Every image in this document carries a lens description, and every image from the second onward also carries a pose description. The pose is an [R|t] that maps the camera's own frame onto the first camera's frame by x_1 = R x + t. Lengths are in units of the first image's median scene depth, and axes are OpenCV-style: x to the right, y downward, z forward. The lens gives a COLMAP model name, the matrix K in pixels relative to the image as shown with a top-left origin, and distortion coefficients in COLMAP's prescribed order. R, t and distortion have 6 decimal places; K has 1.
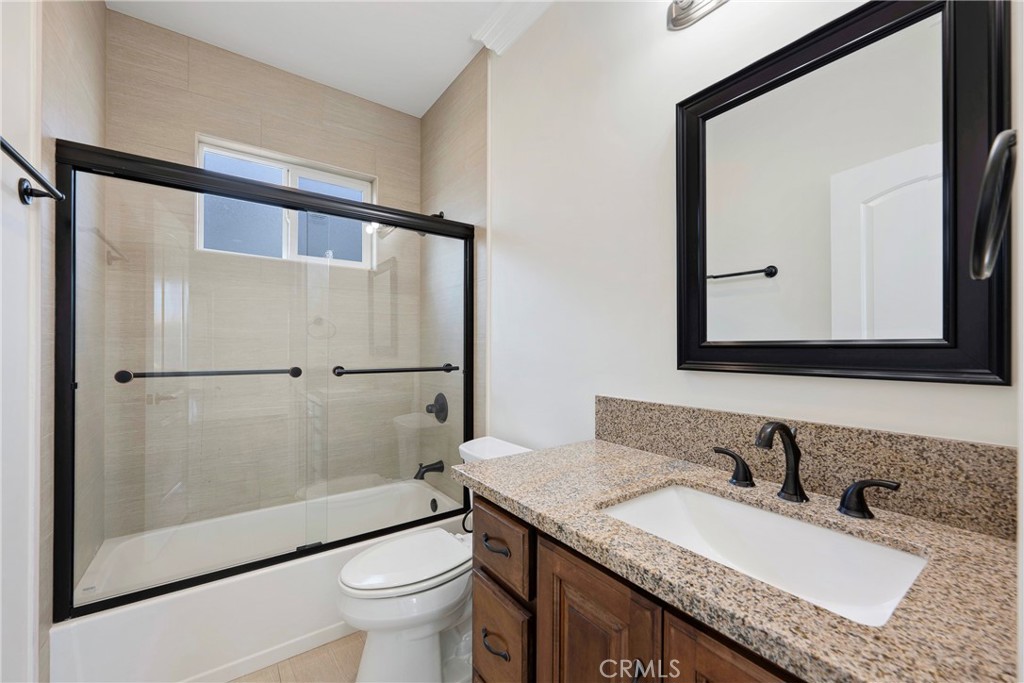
lens RADIAL K [[405.9, 0, 511.1], [0, 405.9, 347.4], [0, 0, 1]] dist [0.000137, -0.001299]
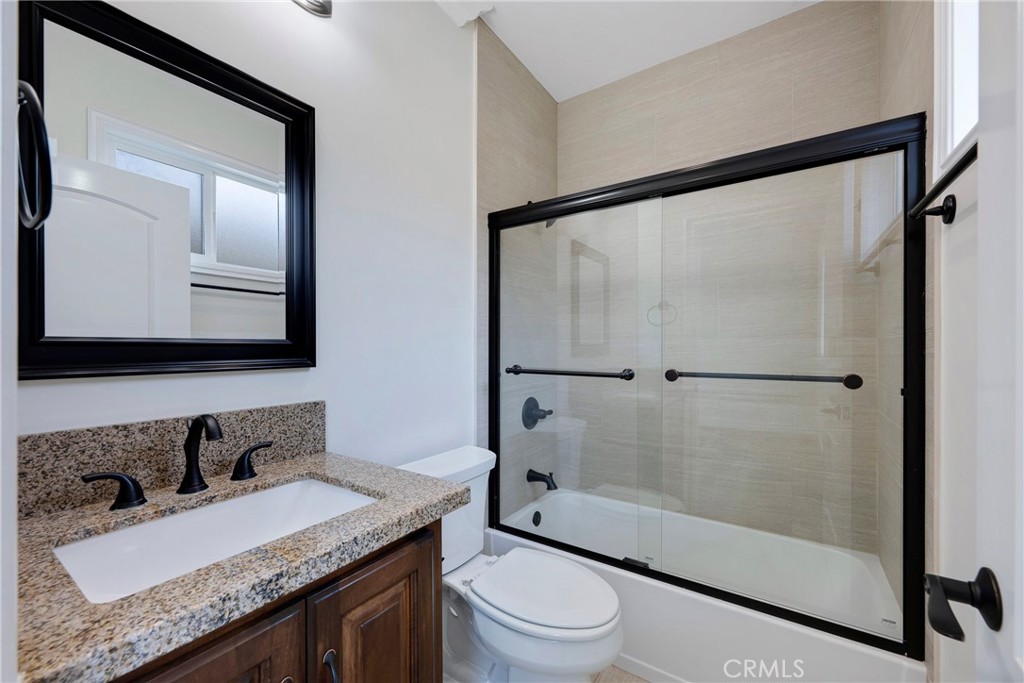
lens RADIAL K [[405.9, 0, 511.1], [0, 405.9, 347.4], [0, 0, 1]] dist [0.000137, -0.001299]
pose [[-0.345401, -0.004457, 0.938444, -0.532542], [0.001864, 0.999983, 0.005436, 0.002151], [-0.938453, 0.003627, -0.345387, 0.572982]]
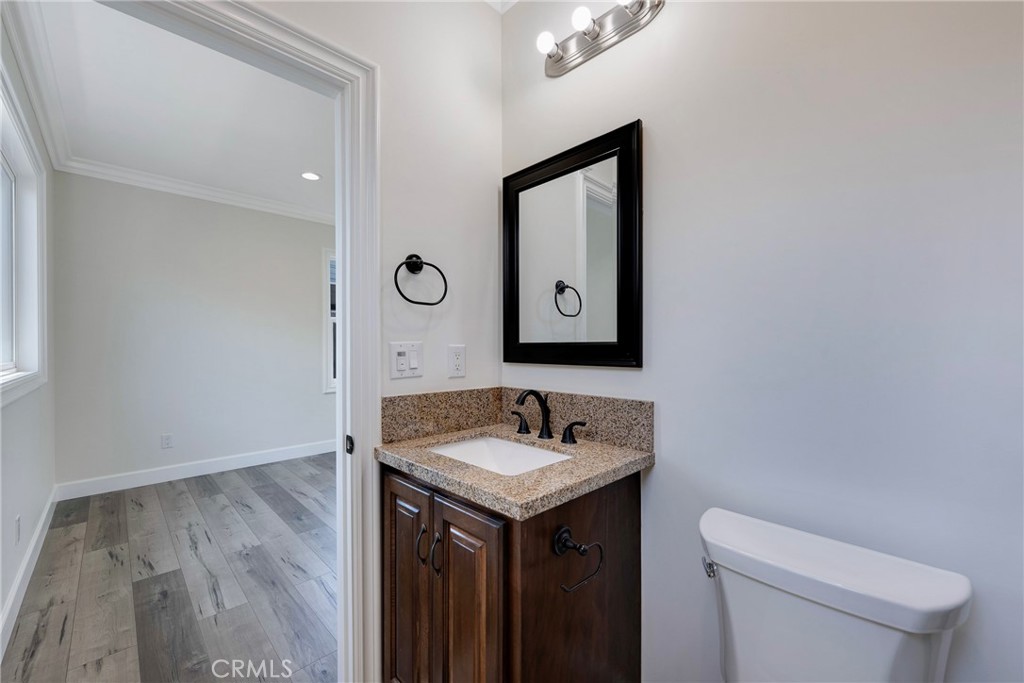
lens RADIAL K [[405.9, 0, 511.1], [0, 405.9, 347.4], [0, 0, 1]] dist [0.000137, -0.001299]
pose [[0.988061, -0.006045, 0.153942, 0.294005], [0.005429, 0.999975, 0.004422, -0.005589], [-0.153965, -0.003534, 0.988070, -0.593360]]
